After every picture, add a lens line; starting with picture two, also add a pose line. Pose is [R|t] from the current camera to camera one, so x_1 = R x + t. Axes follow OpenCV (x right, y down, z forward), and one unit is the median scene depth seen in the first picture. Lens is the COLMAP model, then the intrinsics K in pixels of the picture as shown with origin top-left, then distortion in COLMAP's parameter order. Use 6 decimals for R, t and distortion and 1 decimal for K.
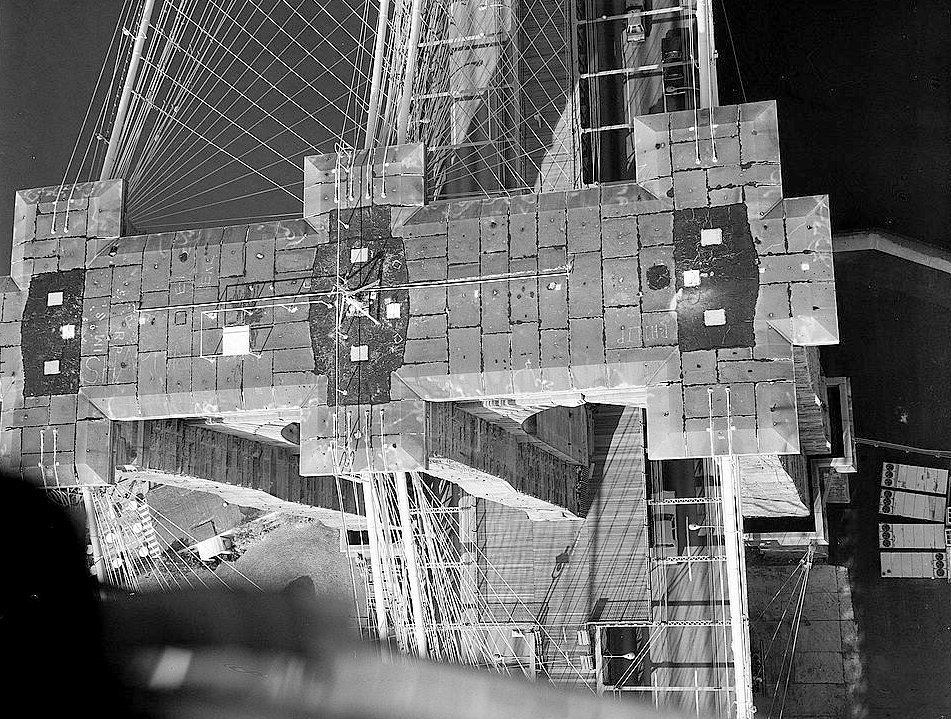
lens RADIAL K [[1235.8, 0, 474.0], [0, 1235.8, 359.4], [0, 0, 1]] dist [0.010635, 0.000000]
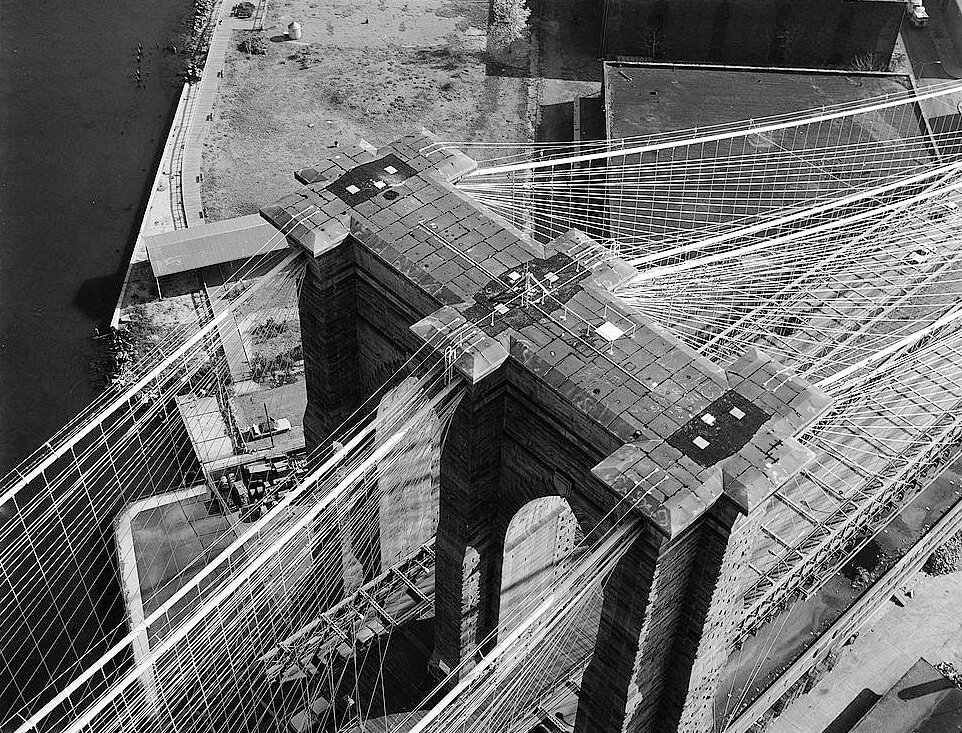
lens RADIAL K [[1250.1, 0, 483.2], [0, 1250.1, 372.0], [0, 0, 1]] dist [0.010635, 0.000000]
pose [[-0.660519, -0.326349, 0.676174, -1.049675], [0.750794, -0.292933, 0.592029, -0.950551], [0.004866, 0.898714, 0.438508, 0.438591]]
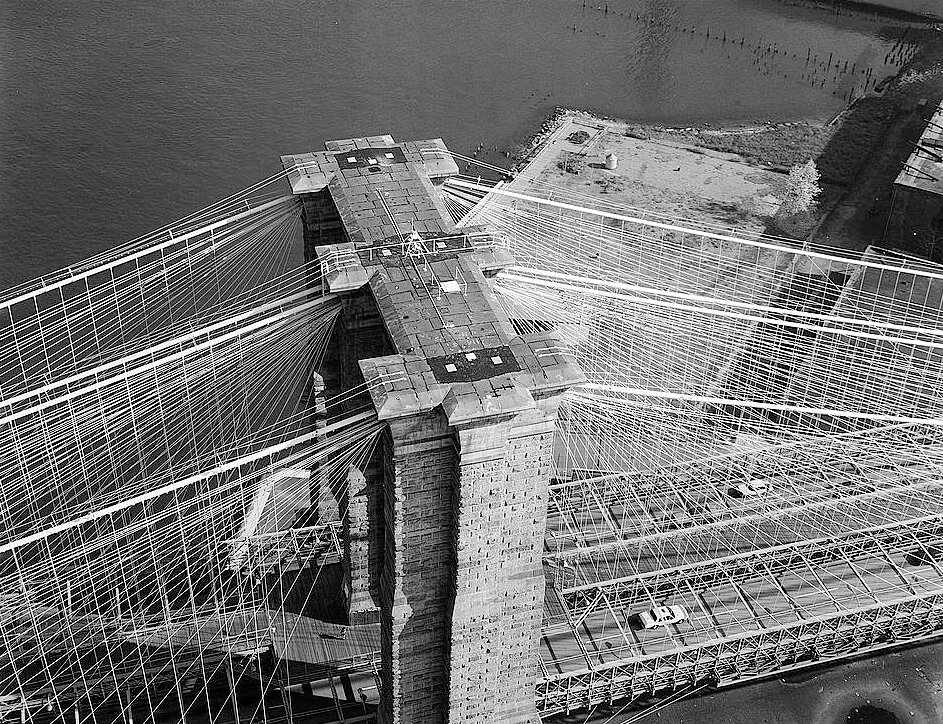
lens RADIAL K [[1238.9, 0, 470.9], [0, 1238.9, 357.2], [0, 0, 1]] dist [-0.001736, 0.000000]
pose [[-0.279613, -0.342505, 0.896943, -1.740354], [0.948629, 0.045503, 0.313101, -0.510594], [-0.148052, 0.938414, 0.312187, 0.565881]]
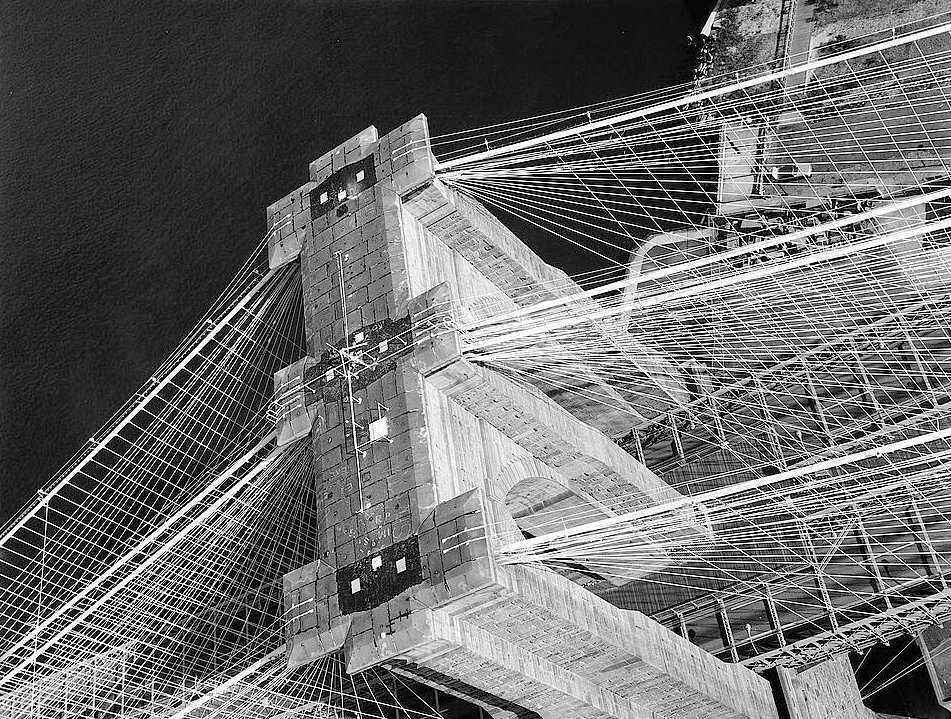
lens RADIAL K [[1235.8, 0, 478.6], [0, 1235.8, 353.7], [0, 0, 1]] dist [0.010635, 0.000000]
pose [[0.037066, -0.663453, 0.747299, -1.165415], [0.920480, -0.268453, -0.283989, 0.502539], [0.389028, 0.698400, 0.600745, 0.159176]]
